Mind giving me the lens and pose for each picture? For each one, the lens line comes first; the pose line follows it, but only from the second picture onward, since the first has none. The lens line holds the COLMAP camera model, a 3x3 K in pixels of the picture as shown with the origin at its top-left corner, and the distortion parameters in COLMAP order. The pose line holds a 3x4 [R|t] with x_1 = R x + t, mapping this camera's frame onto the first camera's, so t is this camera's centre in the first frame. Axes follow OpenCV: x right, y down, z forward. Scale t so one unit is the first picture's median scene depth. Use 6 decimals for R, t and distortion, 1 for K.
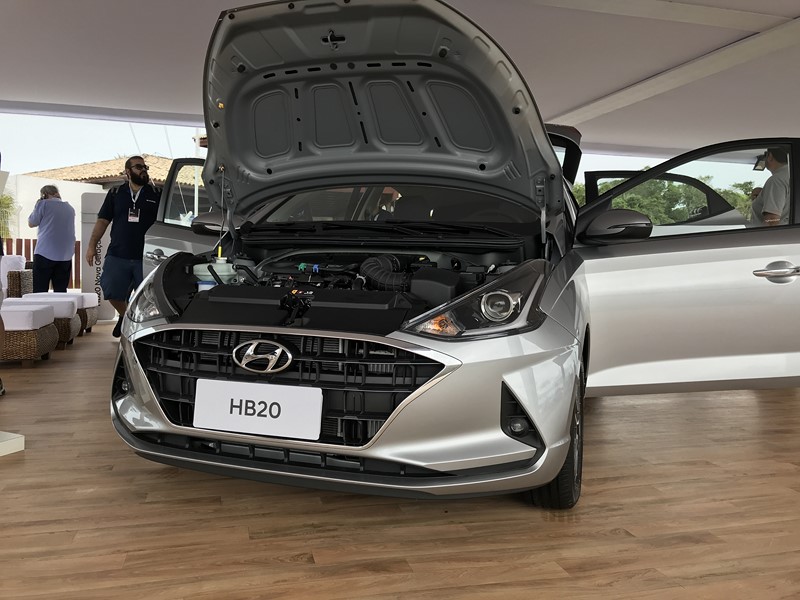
lens RADIAL K [[653.1, 0, 400.0], [0, 653.1, 300.0], [0, 0, 1]] dist [0.079851, -0.116610]
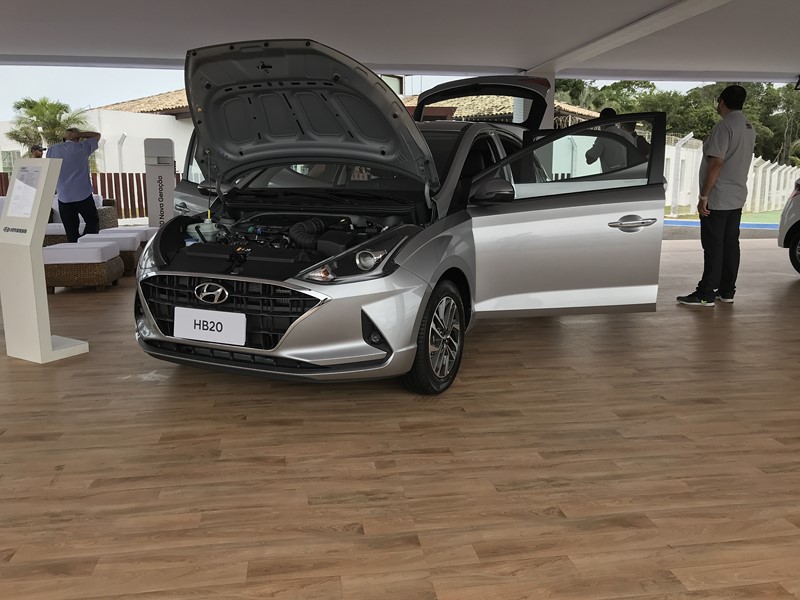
lens RADIAL K [[653.1, 0, 400.0], [0, 653.1, 300.0], [0, 0, 1]] dist [0.079851, -0.116610]
pose [[0.992904, 0.003791, -0.118856, 0.402151], [0.011116, 0.992156, 0.124508, -0.084075], [0.118396, -0.124946, 0.985074, -0.472202]]
